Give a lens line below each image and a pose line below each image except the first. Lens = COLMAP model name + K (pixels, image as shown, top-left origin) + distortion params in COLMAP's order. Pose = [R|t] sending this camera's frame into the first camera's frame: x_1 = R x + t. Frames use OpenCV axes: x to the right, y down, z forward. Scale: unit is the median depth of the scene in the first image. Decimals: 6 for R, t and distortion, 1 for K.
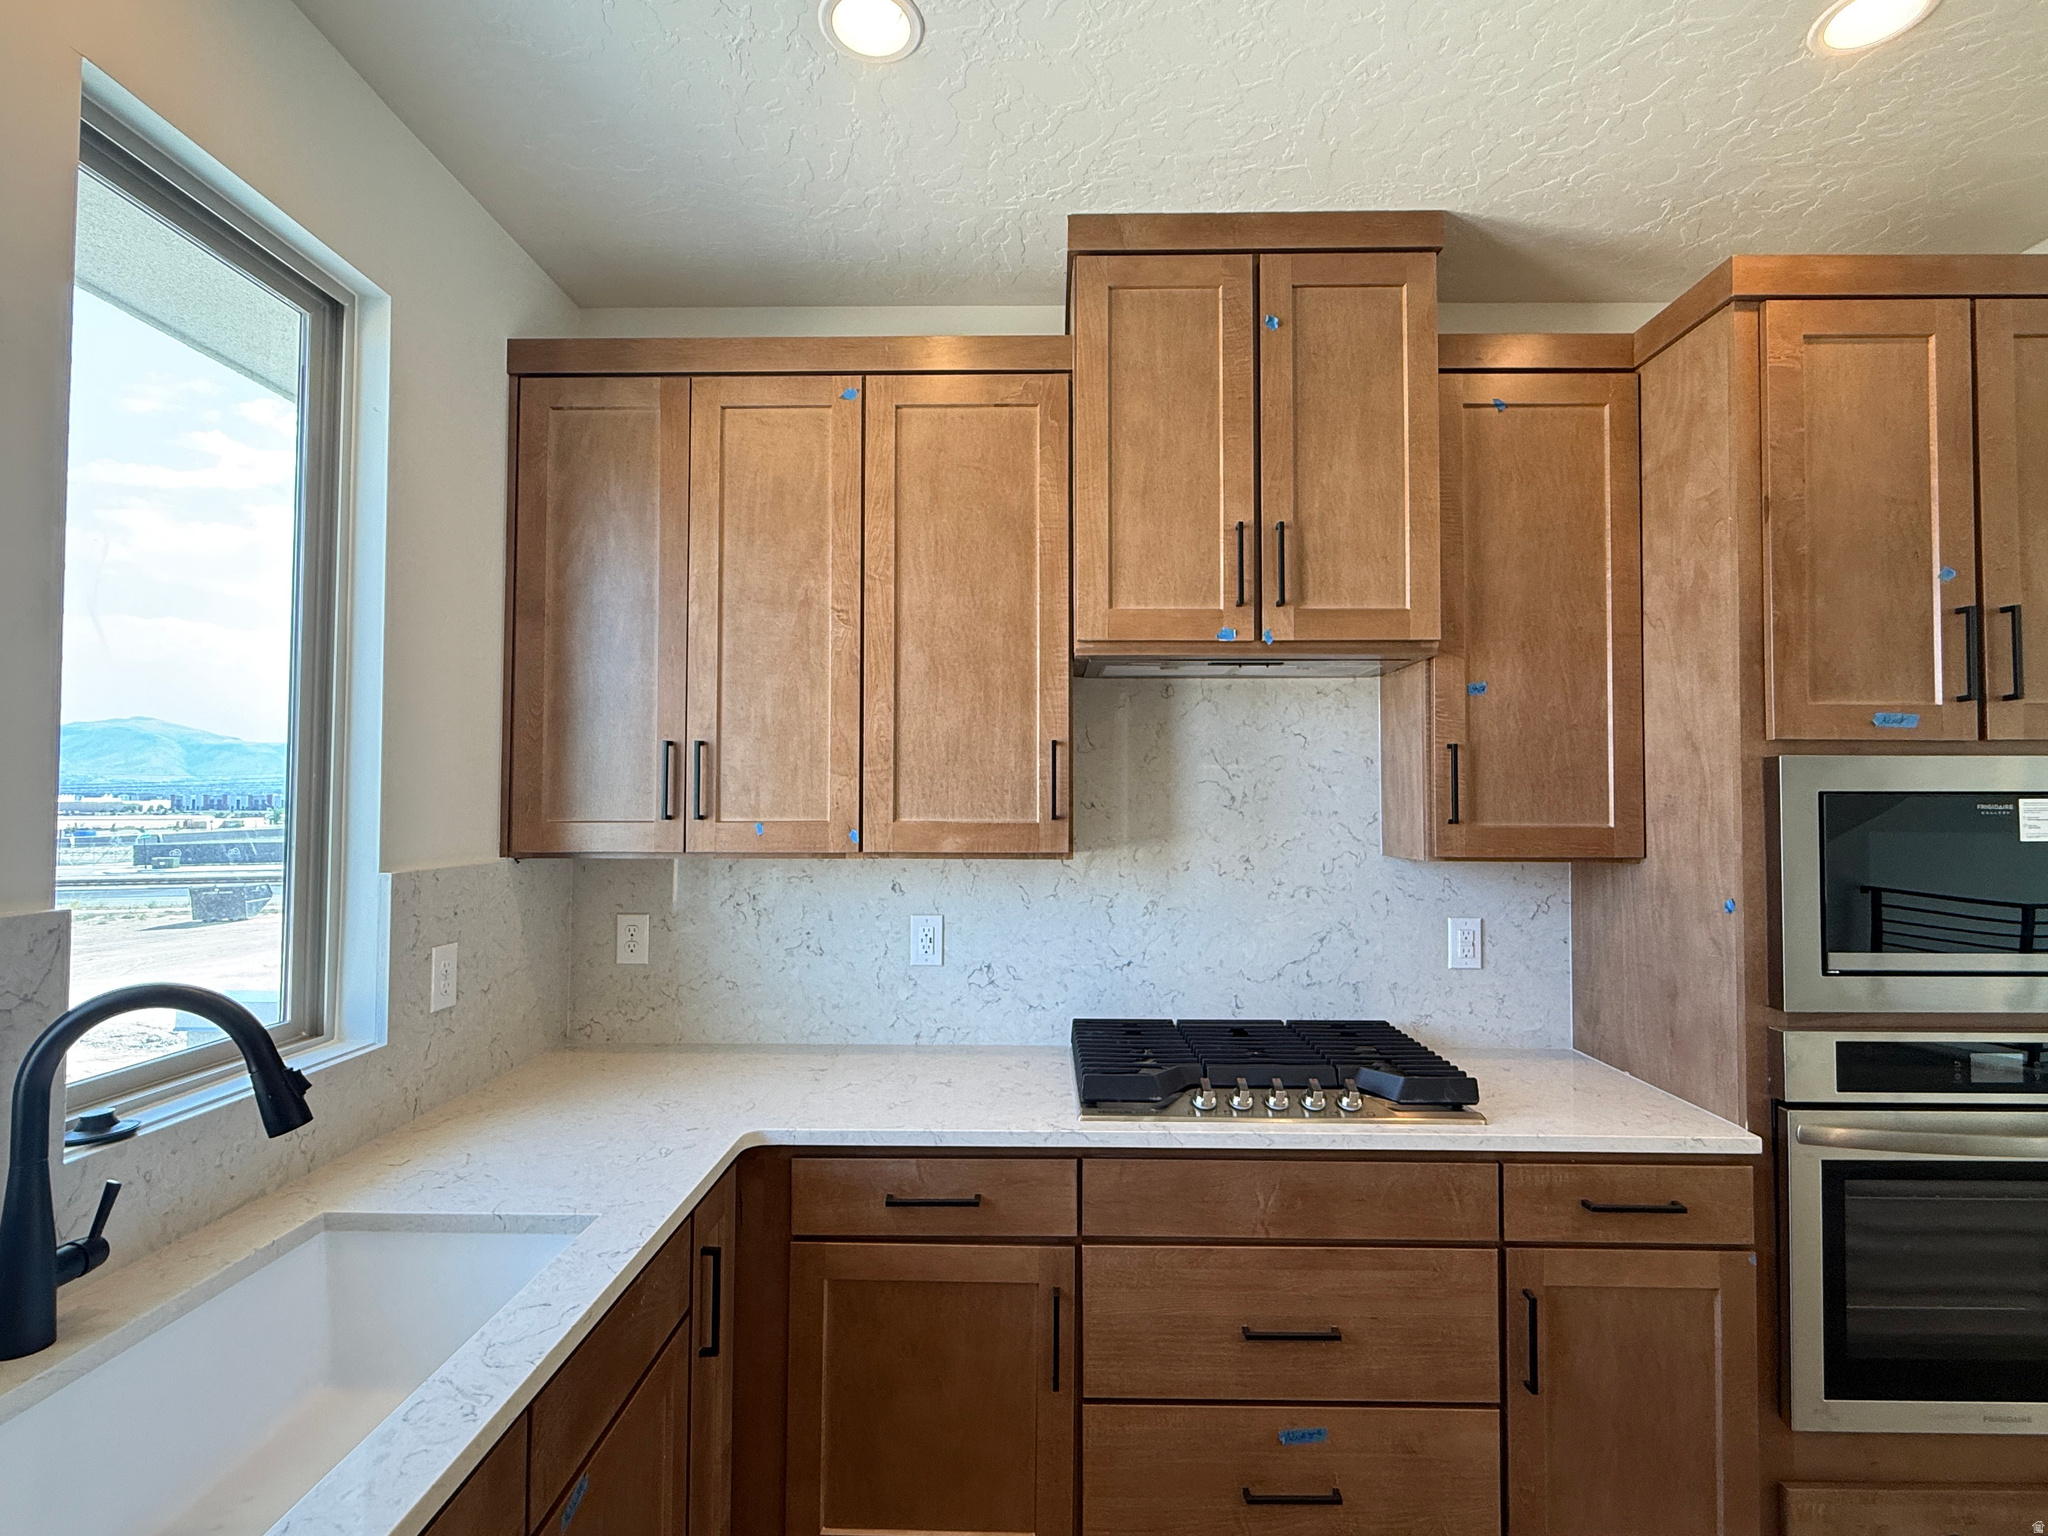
lens RADIAL K [[1002.7, 0, 1024.0], [0, 1002.7, 768.0], [0, 0, 1]] dist [0.001542, 0.000150]
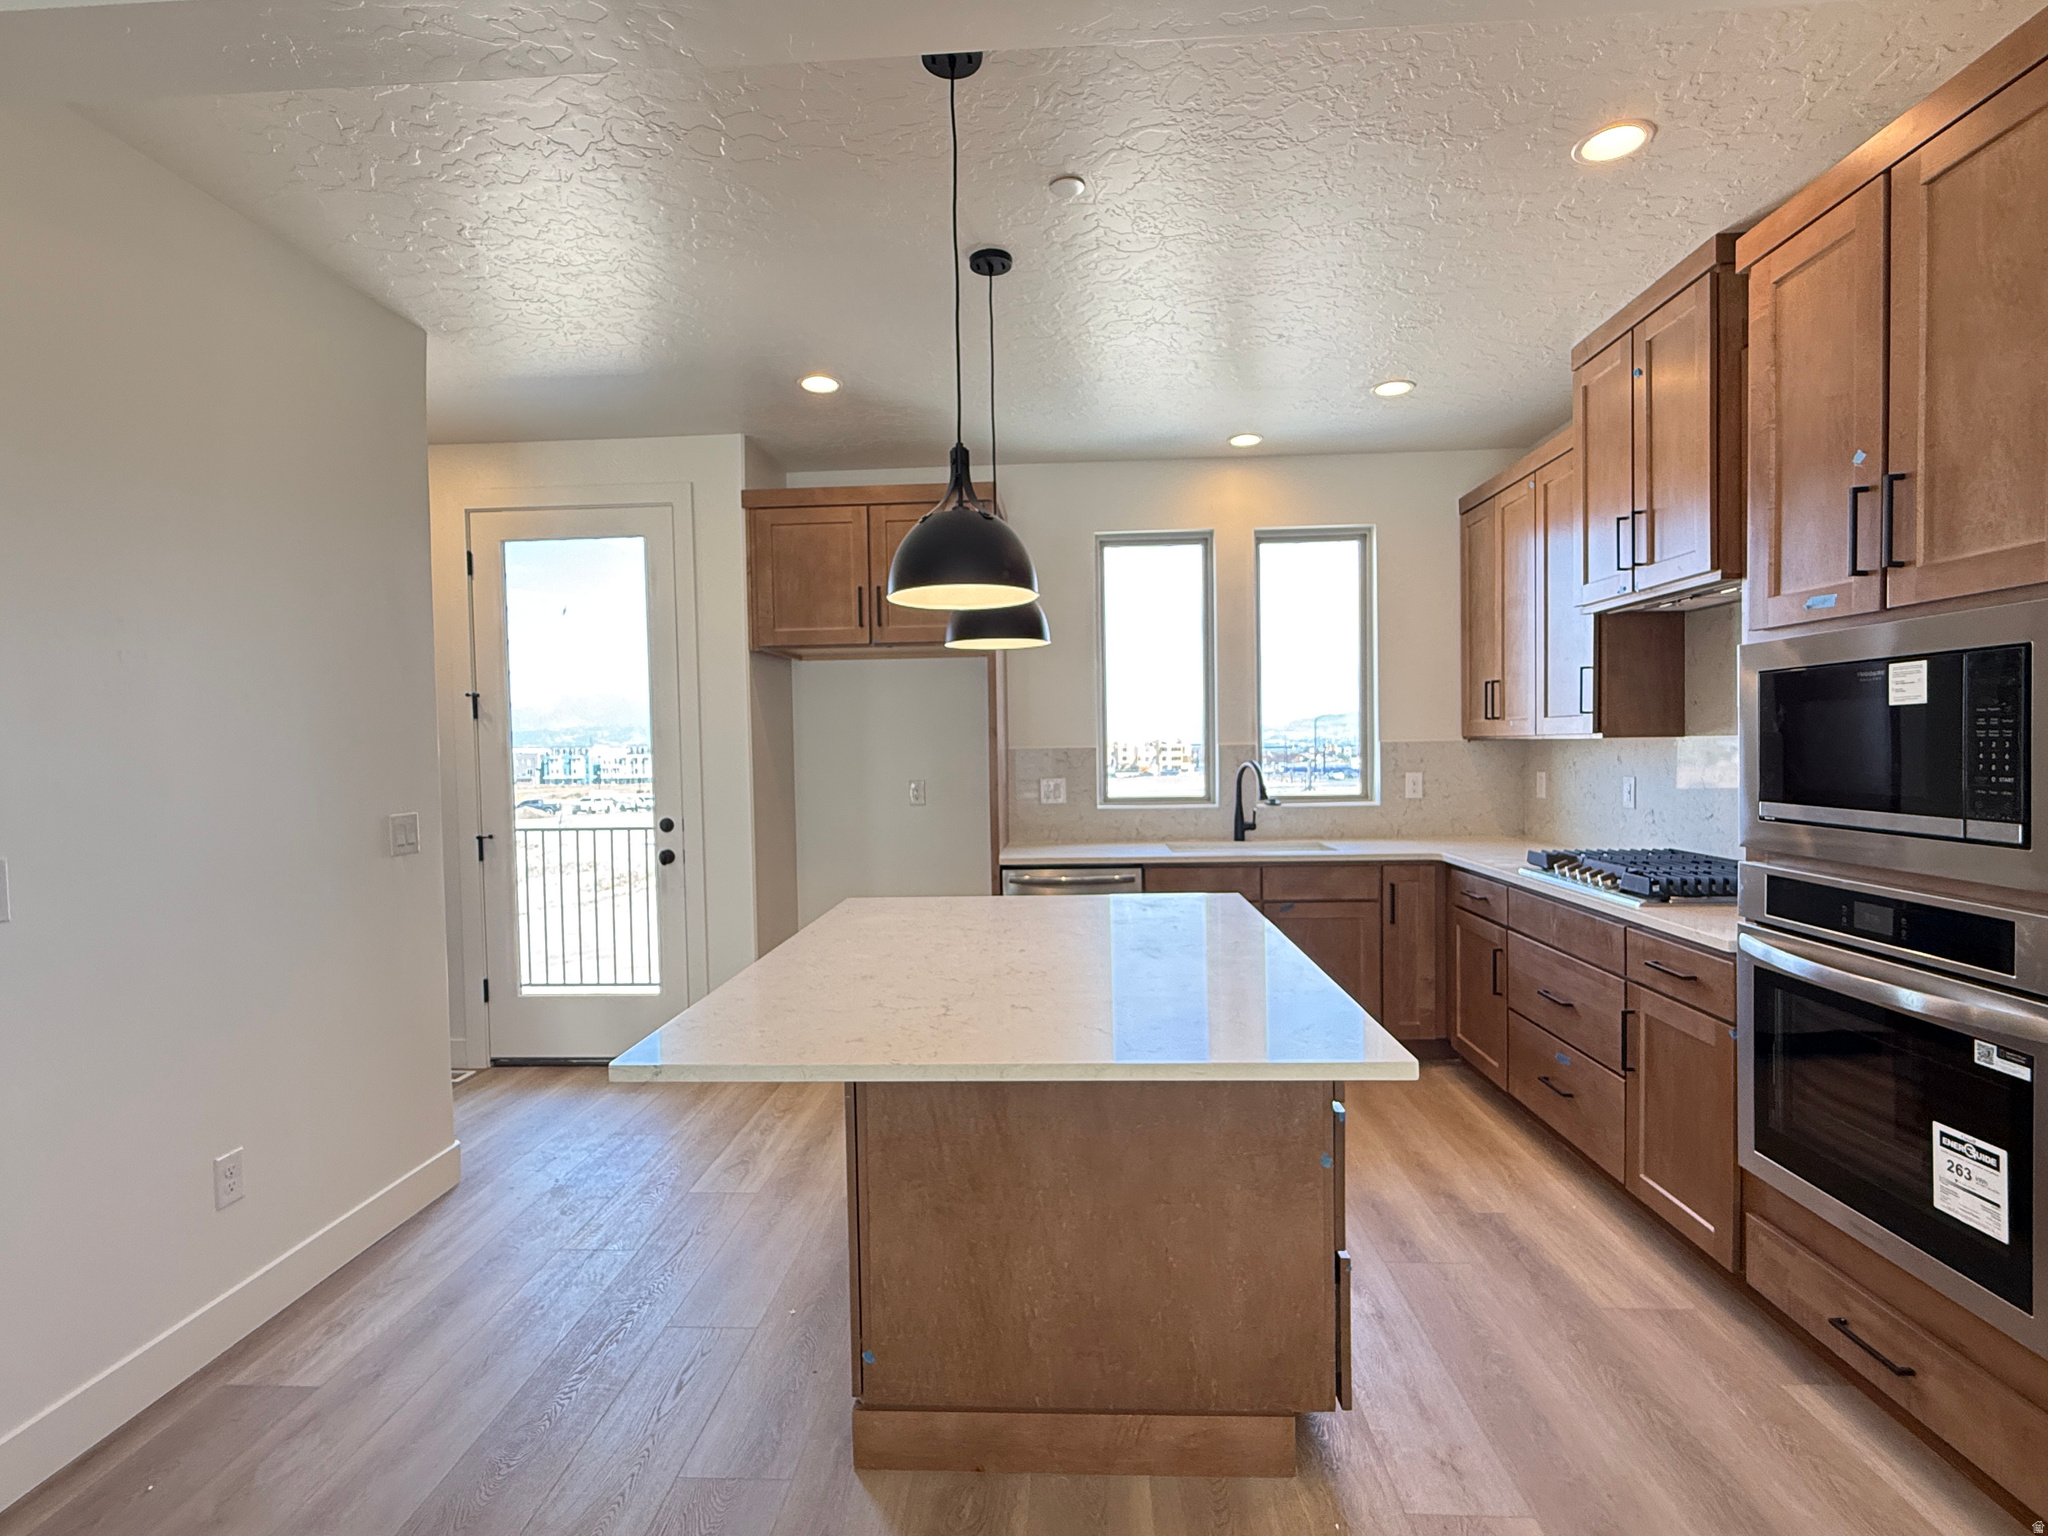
lens RADIAL K [[1002.7, 0, 1024.0], [0, 1002.7, 768.0], [0, 0, 1]] dist [0.001542, 0.000150]
pose [[-0.032313, 0.022424, -0.999226, 2.058308], [0.048664, 0.998598, 0.020837, 0.072743], [0.998292, -0.047953, -0.033359, 0.137025]]
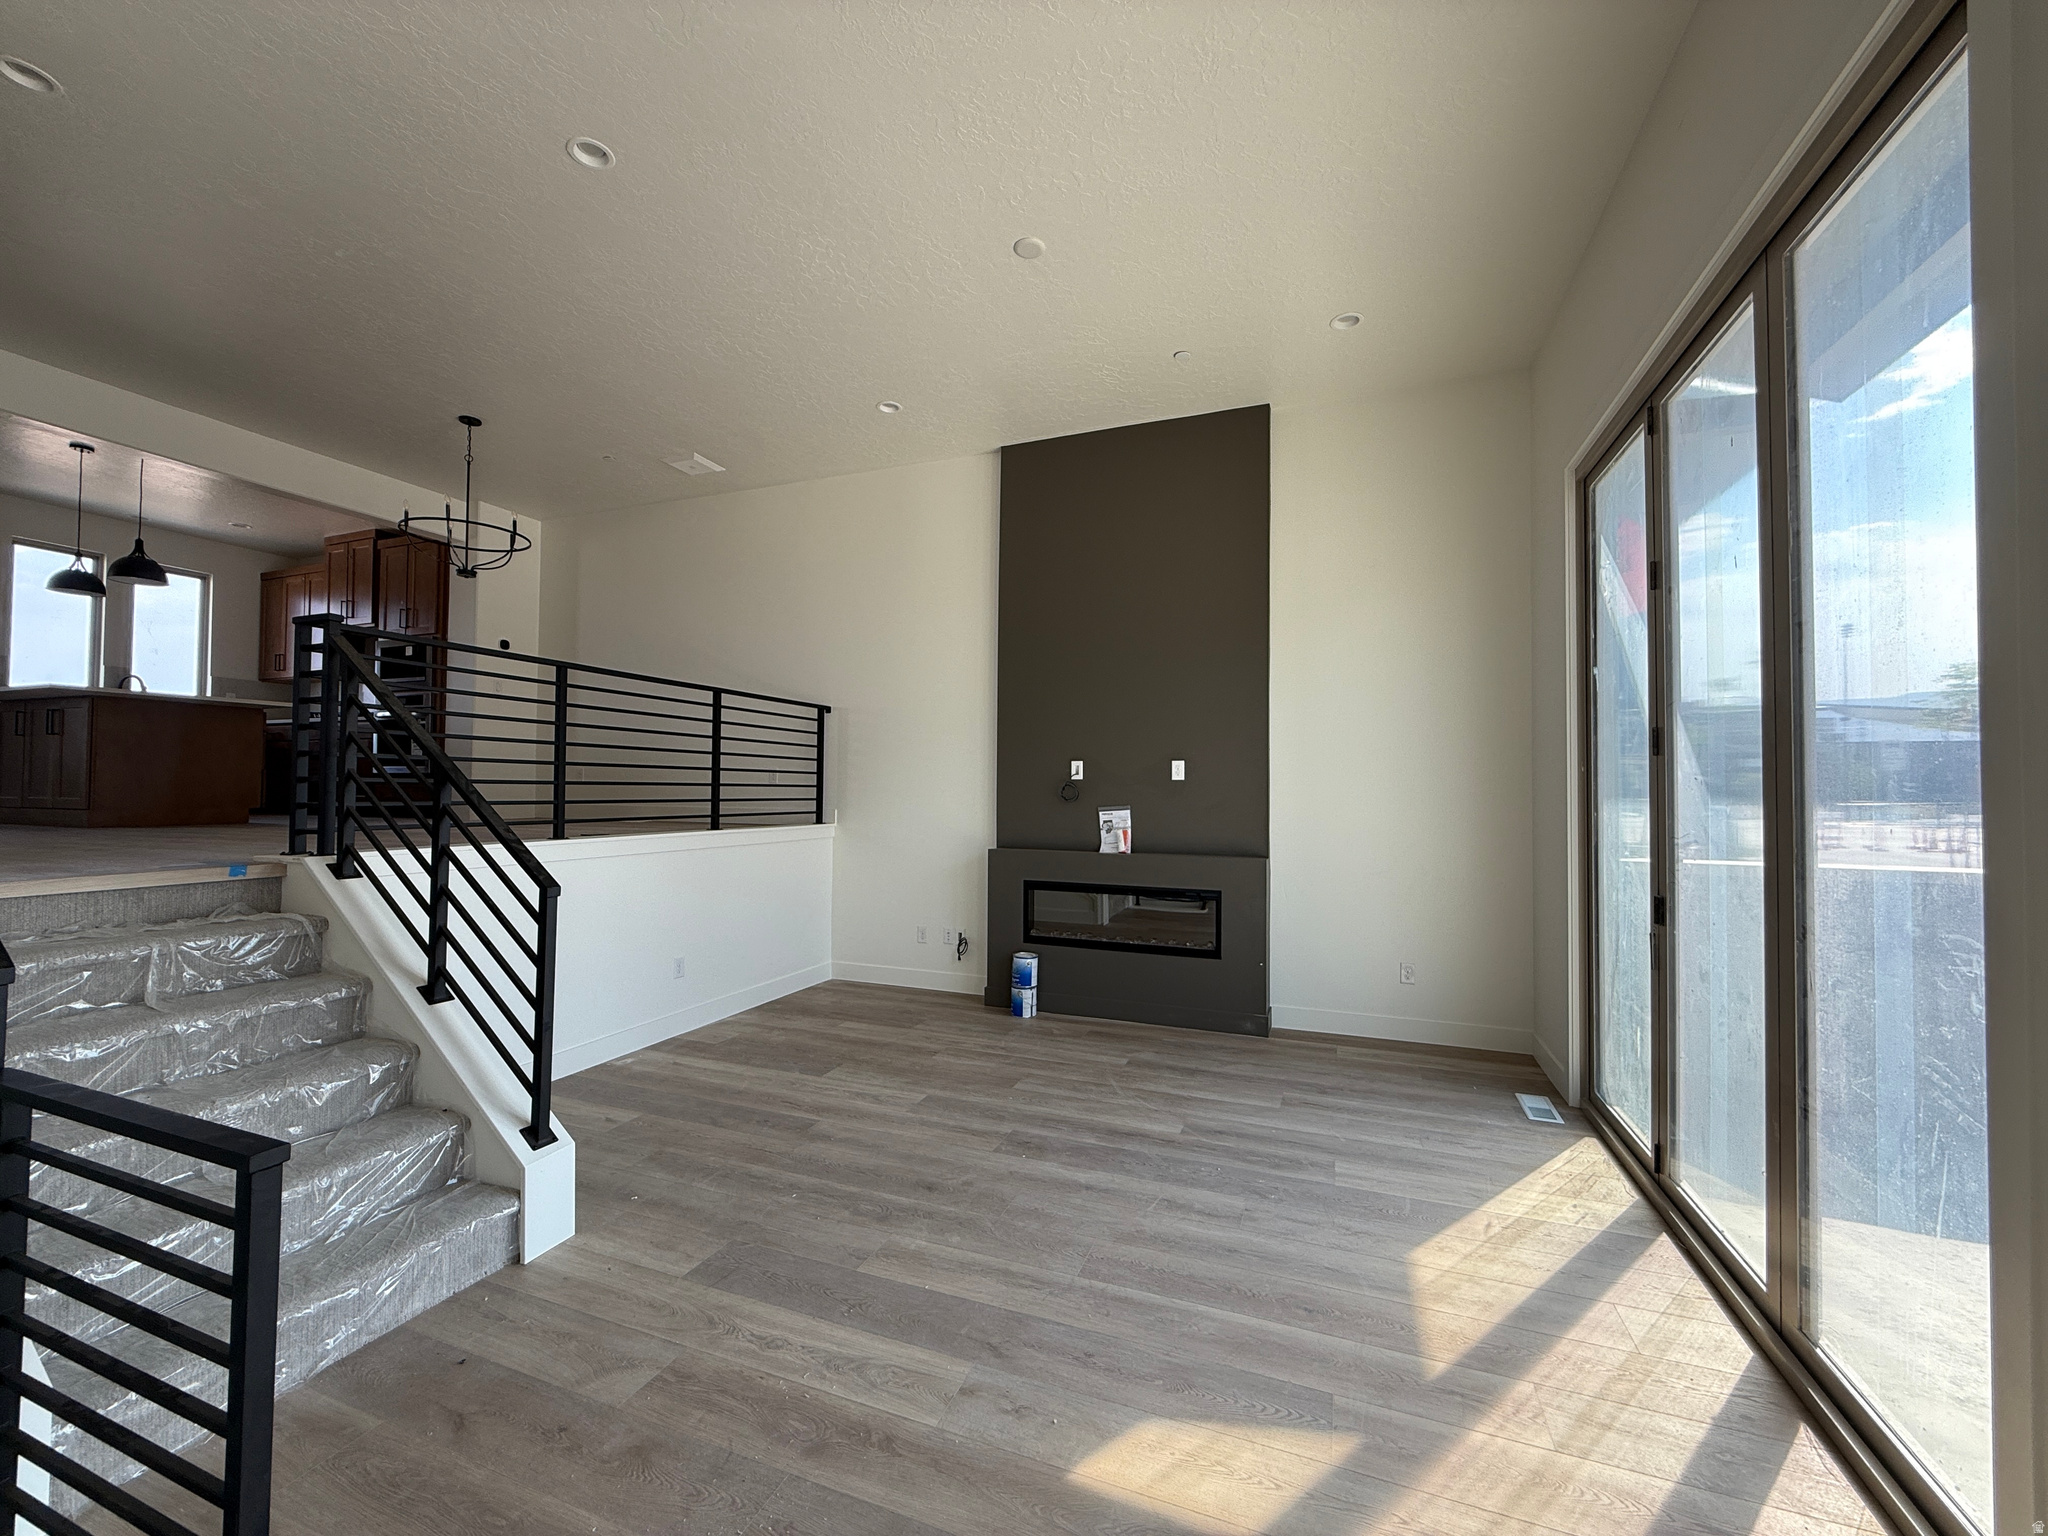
lens RADIAL K [[814.9, 0, 1024.0], [0, 814.9, 768.0], [0, 0, 1]] dist [-0.000634, -0.000045]
pose [[0.938040, -0.003282, -0.346511, 5.337477], [0.002829, 0.999994, -0.001815, 0.660046], [0.346515, 0.000722, 0.938044, -1.770929]]
